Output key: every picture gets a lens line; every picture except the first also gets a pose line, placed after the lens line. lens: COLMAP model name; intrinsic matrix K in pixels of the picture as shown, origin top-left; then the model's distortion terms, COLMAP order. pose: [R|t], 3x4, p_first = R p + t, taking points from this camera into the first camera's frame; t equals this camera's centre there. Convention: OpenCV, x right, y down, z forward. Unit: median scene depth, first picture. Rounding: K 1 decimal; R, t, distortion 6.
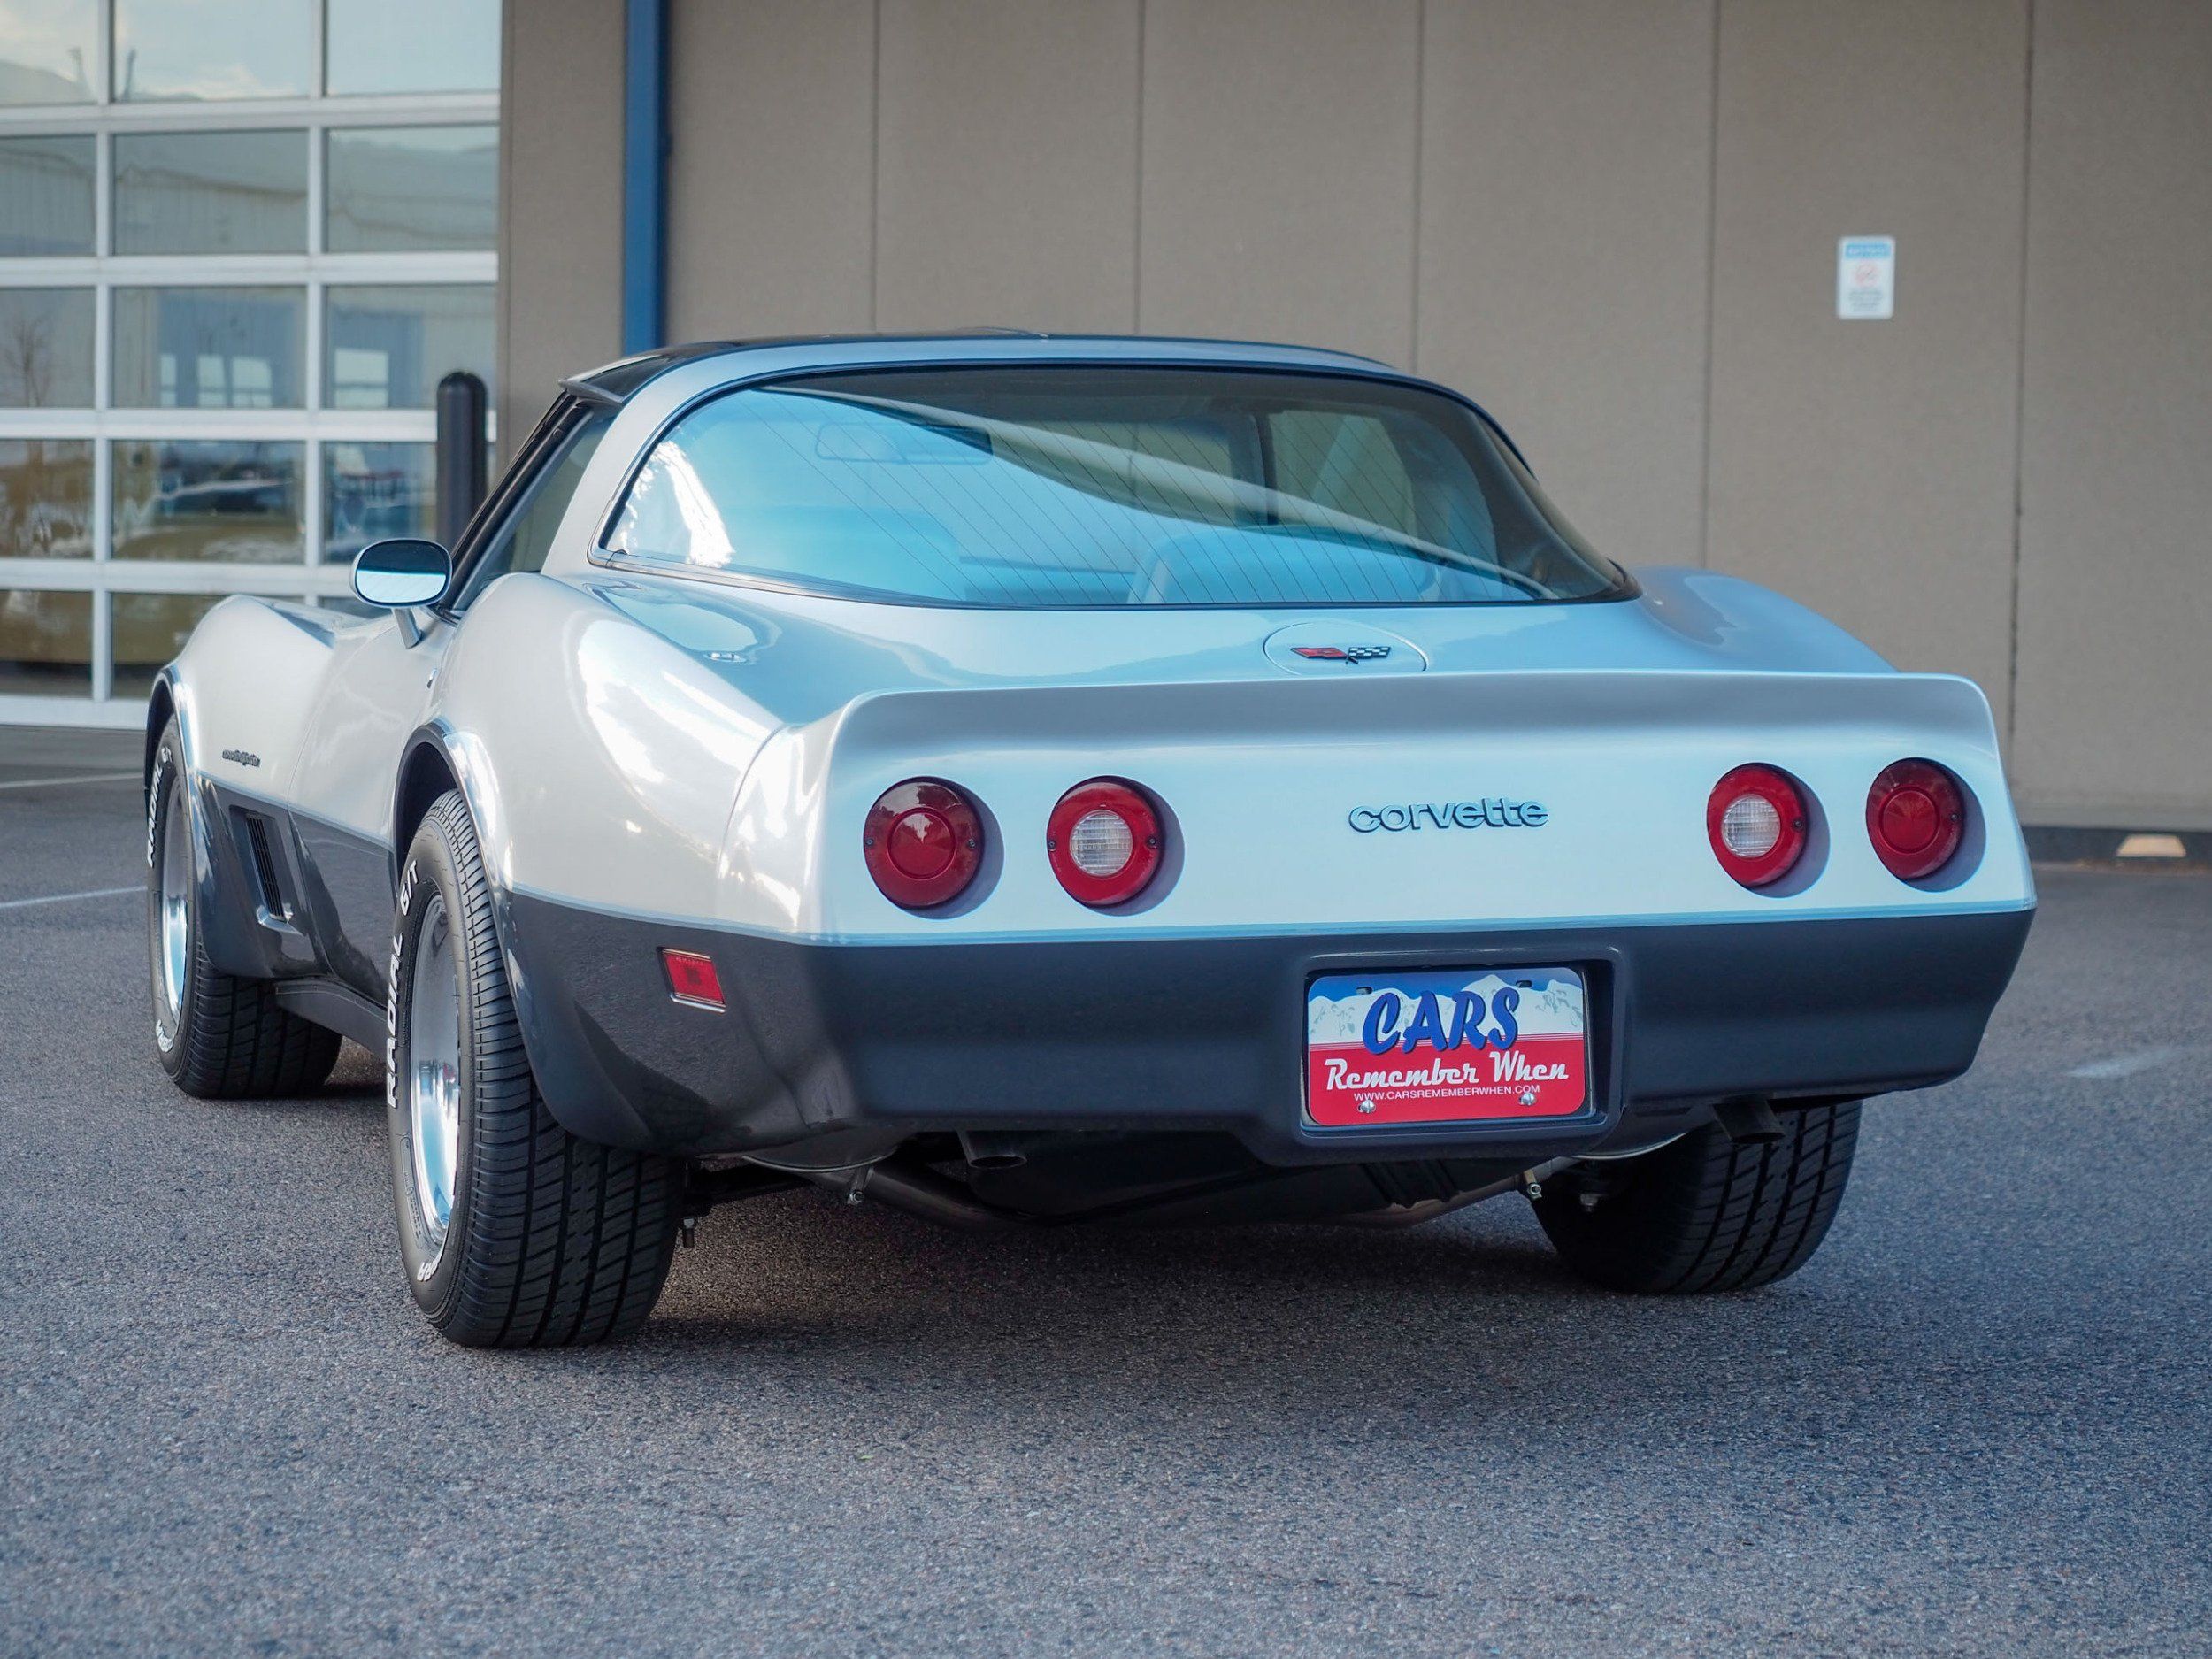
lens RADIAL K [[4979.3, 0, 1099.0], [0, 4979.3, 943.7], [0, 0, 1]] dist [0.051443, -0.303414]
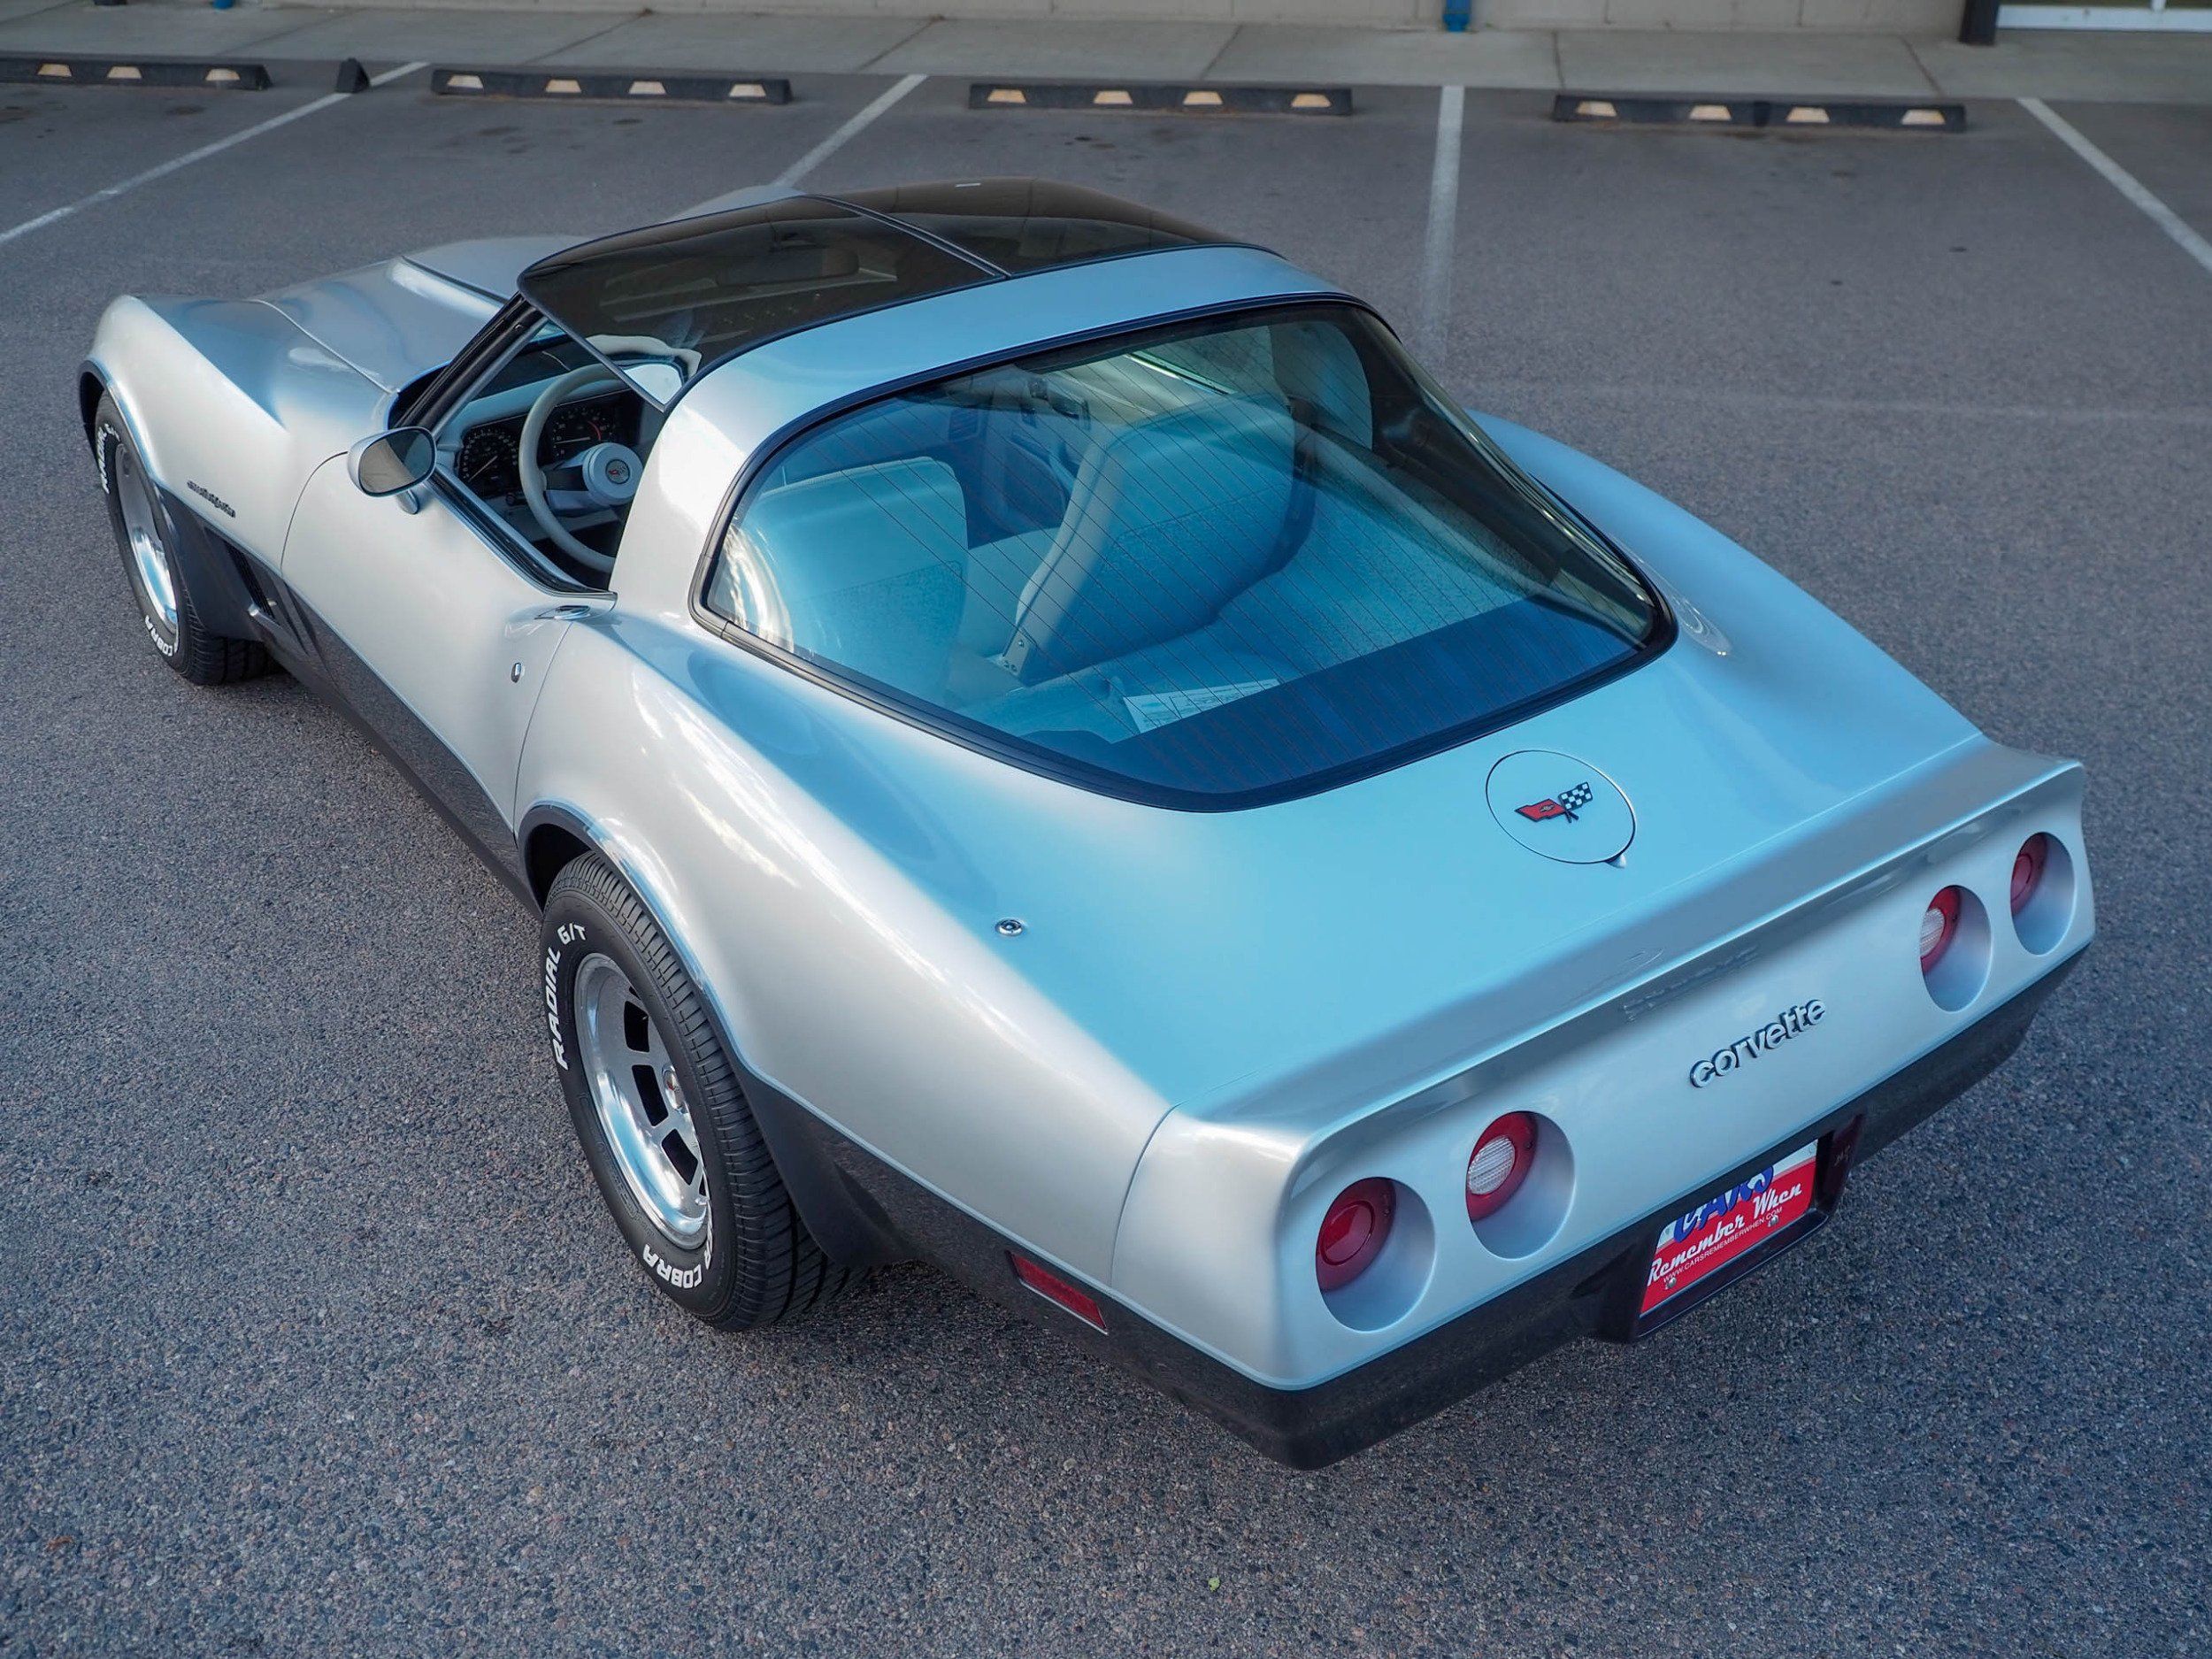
lens RADIAL K [[2111.4, 0, 1111.4], [0, 2111.4, 824.6], [0, 0, 1]] dist [0.005806, -0.001563]
pose [[0.948757, -0.166031, 0.268877, -0.170296], [0.041294, 0.908697, 0.415409, -0.255407], [-0.313298, -0.383019, 0.868988, 0.662106]]
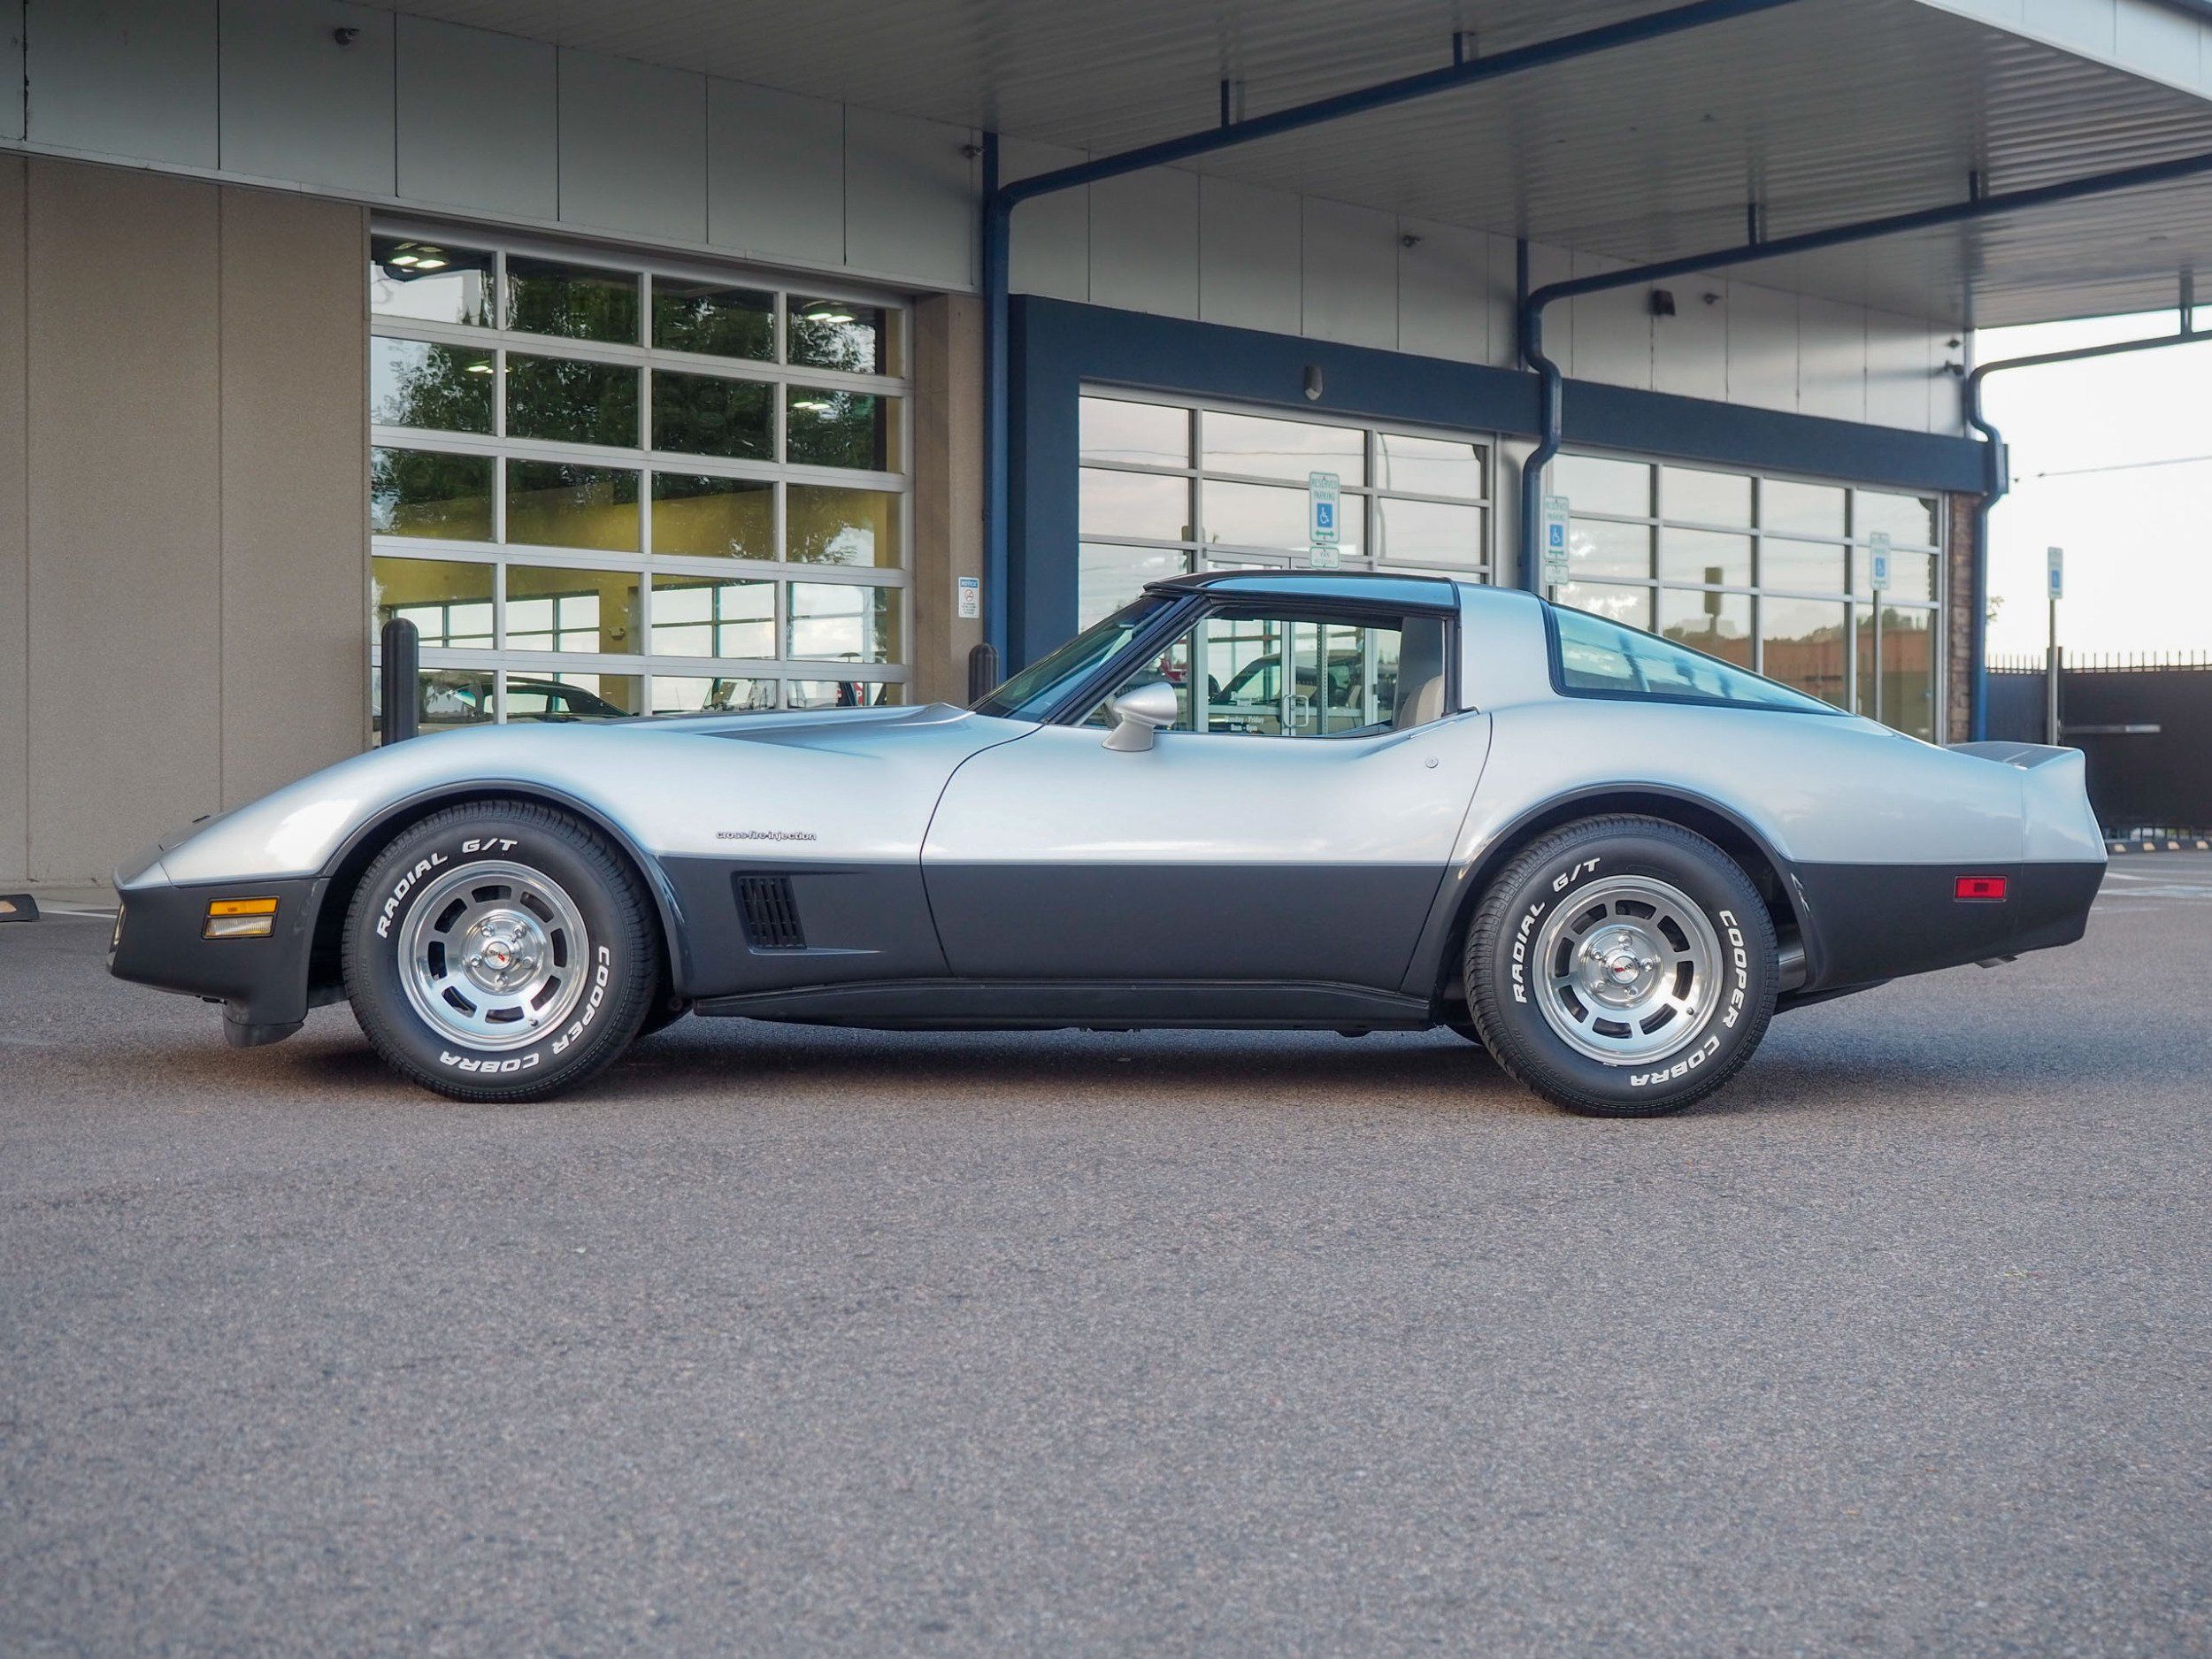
lens RADIAL K [[3196.7, 0, 1109.9], [0, 3196.7, 829.0], [0, 0, 1]] dist [0.001464, 0.017130]
pose [[0.304587, -0.029122, 0.952039, -1.496627], [0.075971, 0.997091, 0.006195, -0.055388], [-0.949450, 0.070440, 0.305913, 0.934127]]
